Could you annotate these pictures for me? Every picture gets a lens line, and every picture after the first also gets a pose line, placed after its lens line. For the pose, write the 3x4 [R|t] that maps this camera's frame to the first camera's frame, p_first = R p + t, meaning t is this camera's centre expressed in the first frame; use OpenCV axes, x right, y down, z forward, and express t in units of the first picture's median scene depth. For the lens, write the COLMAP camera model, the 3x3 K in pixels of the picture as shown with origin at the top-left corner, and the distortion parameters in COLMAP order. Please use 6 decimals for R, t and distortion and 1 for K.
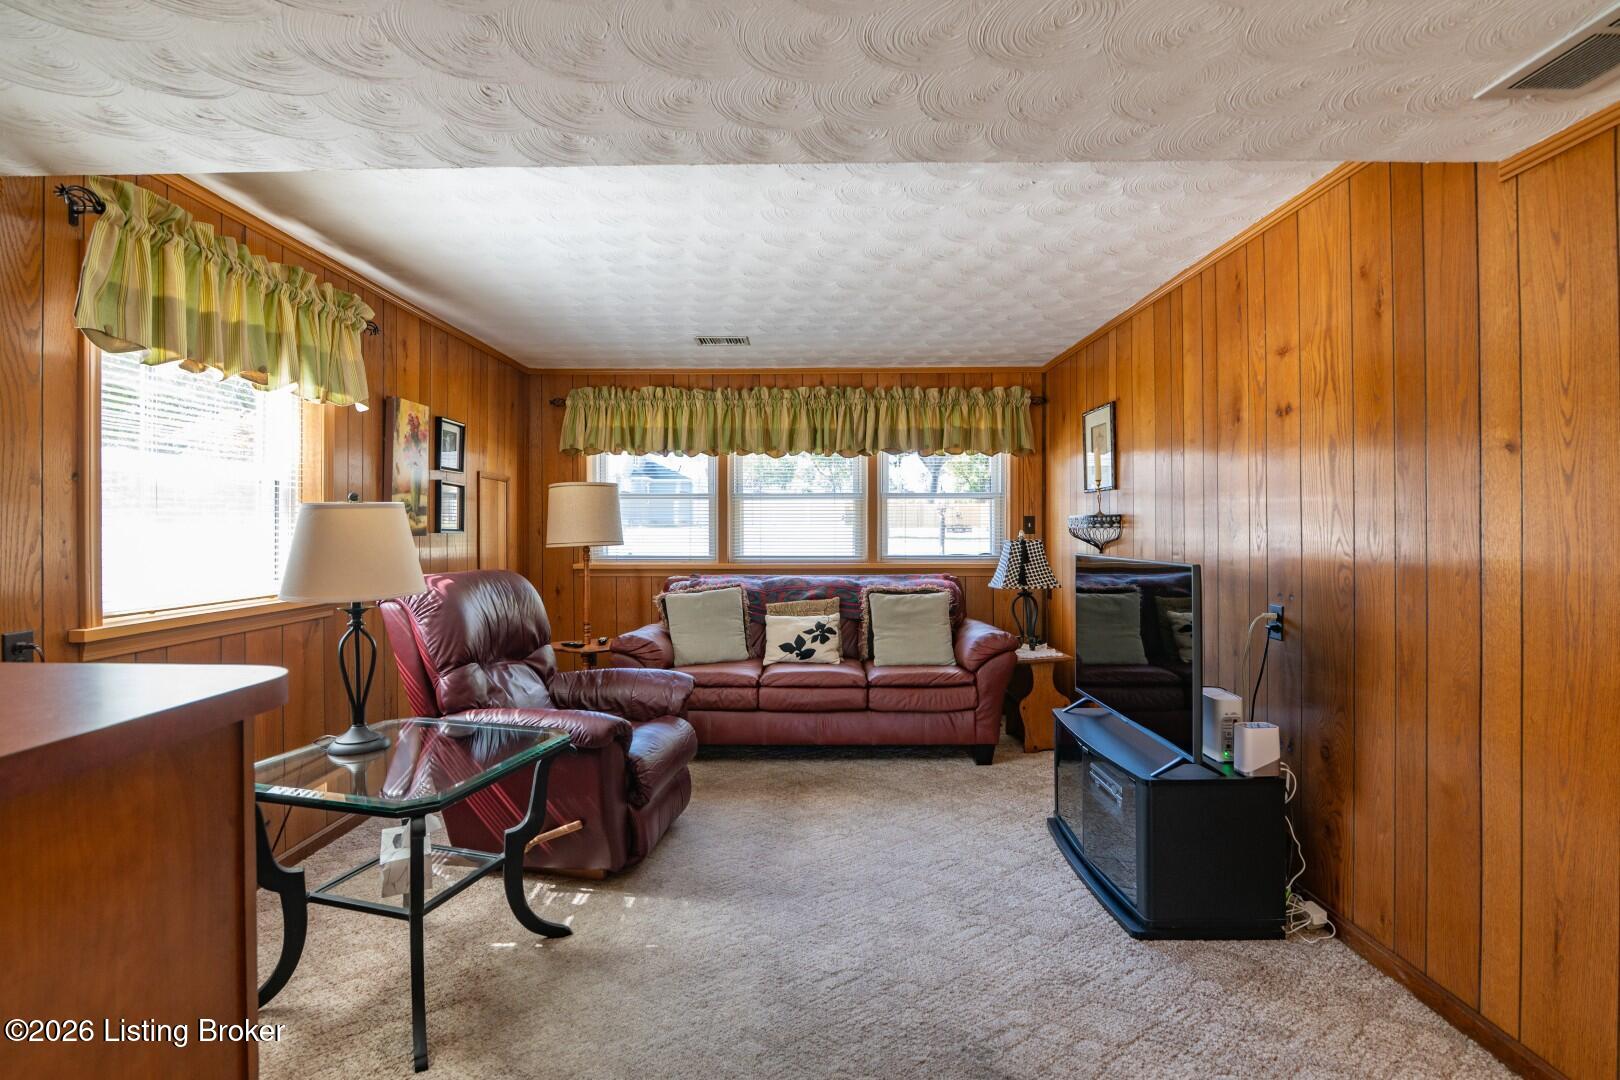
lens RADIAL K [[743.4, 0, 807.2], [0, 743.4, 527.1], [0, 0, 1]] dist [-0.018645, 0.000673]
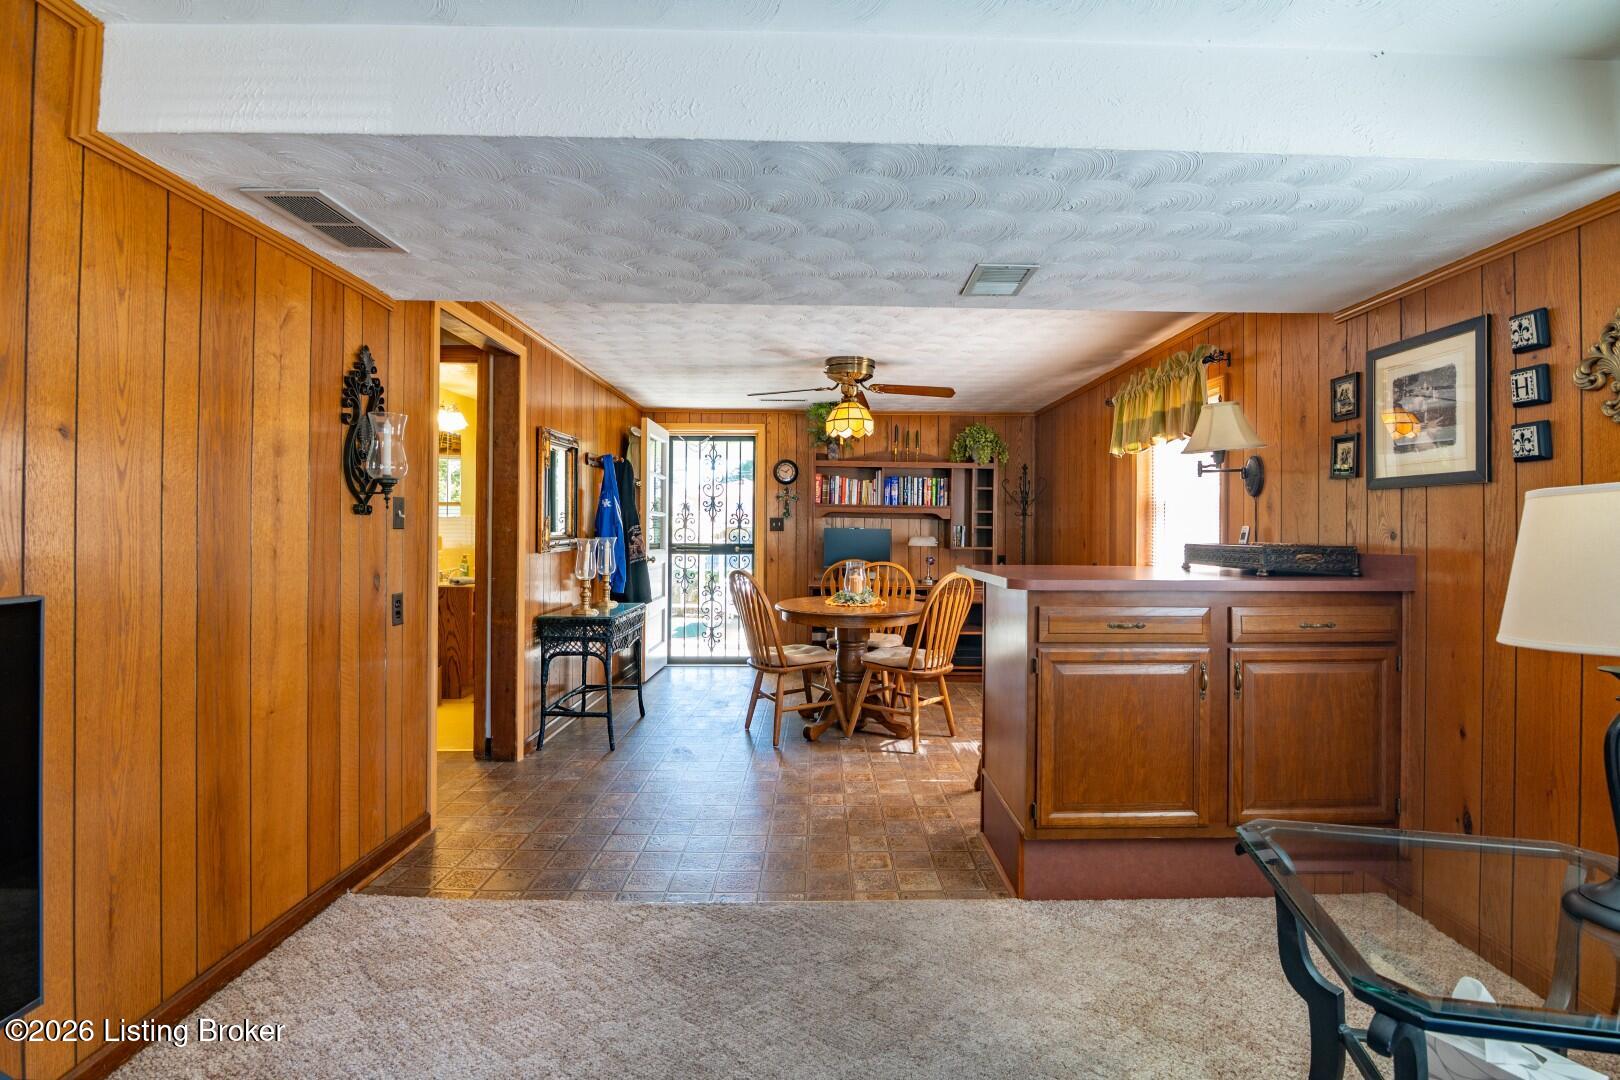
lens RADIAL K [[755.4, 0, 813.3], [0, 755.4, 519.3], [0, 0, 1]] dist [-0.020217, 0.000427]
pose [[-0.999863, -0.005059, -0.015749, 0.019941], [-0.004883, 0.999925, -0.011233, 0.002700], [0.015805, -0.011154, -0.999813, 0.913825]]
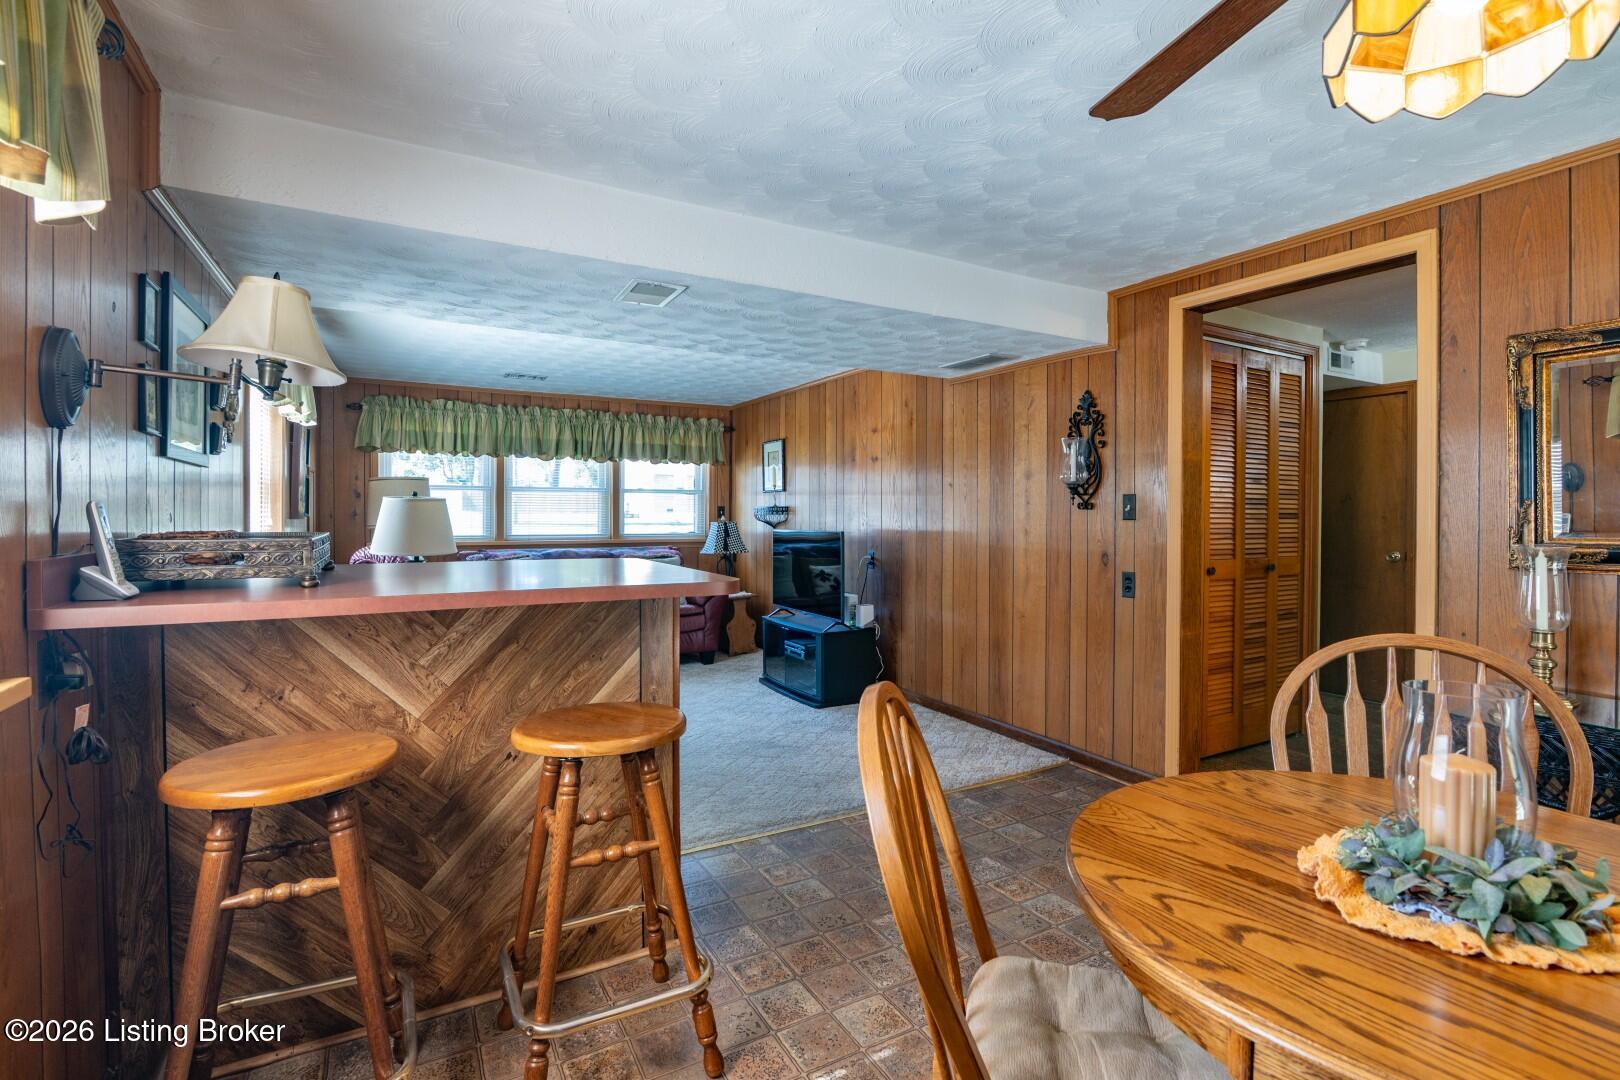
lens RADIAL K [[755.4, 0, 813.3], [0, 755.4, 519.3], [0, 0, 1]] dist [-0.020217, 0.000427]
pose [[0.864414, 0.001144, 0.502779, -0.402803], [-0.004962, 0.999968, 0.006256, 0.001051], [-0.502756, -0.007902, 0.864392, -0.531659]]
